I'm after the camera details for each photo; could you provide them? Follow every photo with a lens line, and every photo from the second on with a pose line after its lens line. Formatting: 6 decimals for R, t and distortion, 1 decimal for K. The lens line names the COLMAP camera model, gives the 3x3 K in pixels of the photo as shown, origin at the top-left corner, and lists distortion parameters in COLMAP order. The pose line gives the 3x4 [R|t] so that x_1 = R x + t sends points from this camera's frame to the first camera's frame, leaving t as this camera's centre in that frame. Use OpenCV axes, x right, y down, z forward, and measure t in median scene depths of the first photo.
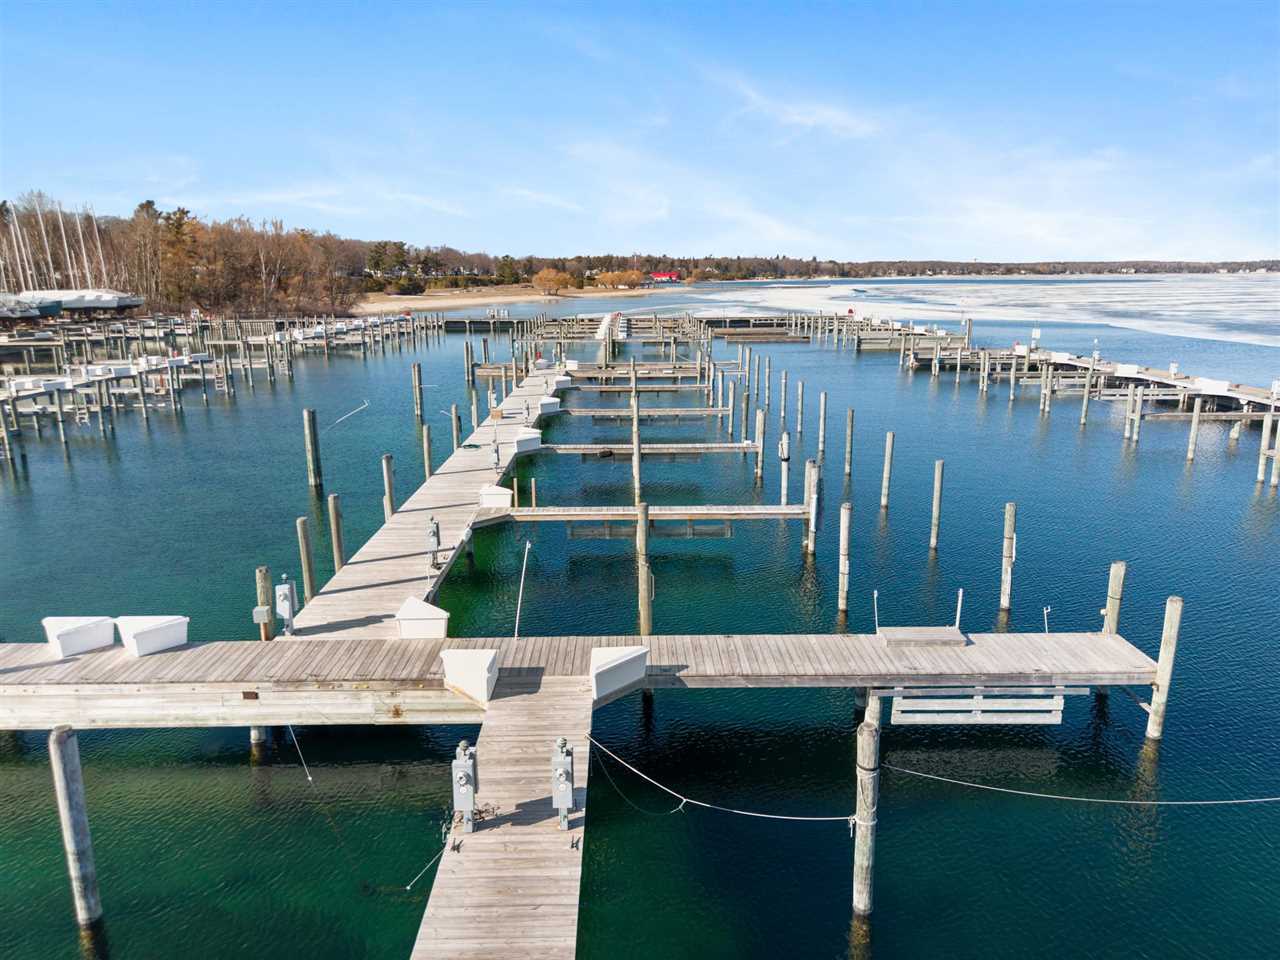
lens RADIAL K [[851.6, 0, 640.0], [0, 851.6, 480.0], [0, 0, 1]] dist [0.009550, -0.001598]
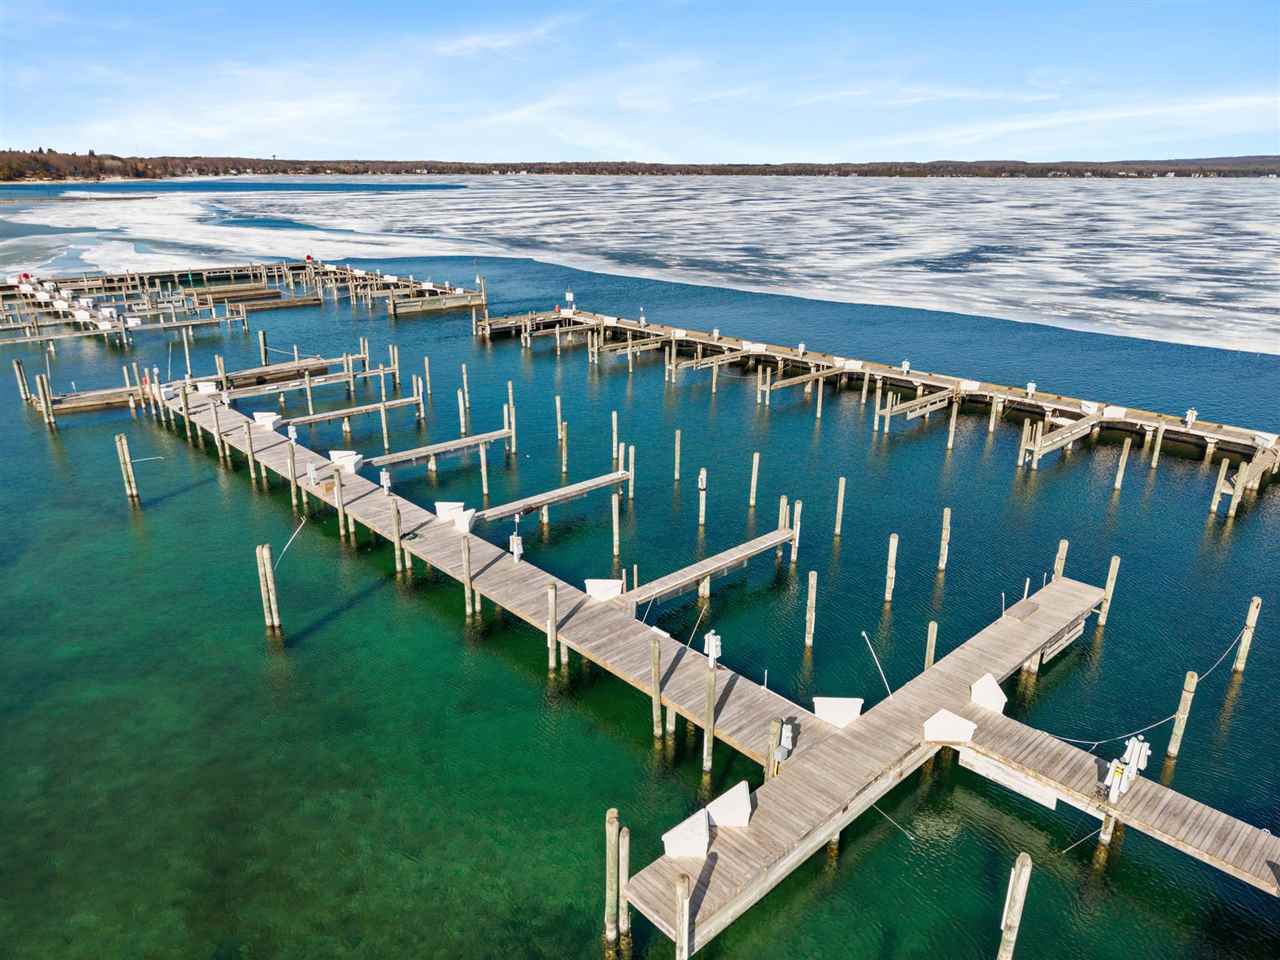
lens RADIAL K [[851.6, 0, 640.0], [0, 851.6, 480.0], [0, 0, 1]] dist [0.009550, -0.001598]
pose [[0.739987, -0.216955, 0.636671, -0.702334], [0.147604, 0.975858, 0.160981, -0.256978], [-0.656226, -0.025149, 0.754145, 0.106540]]
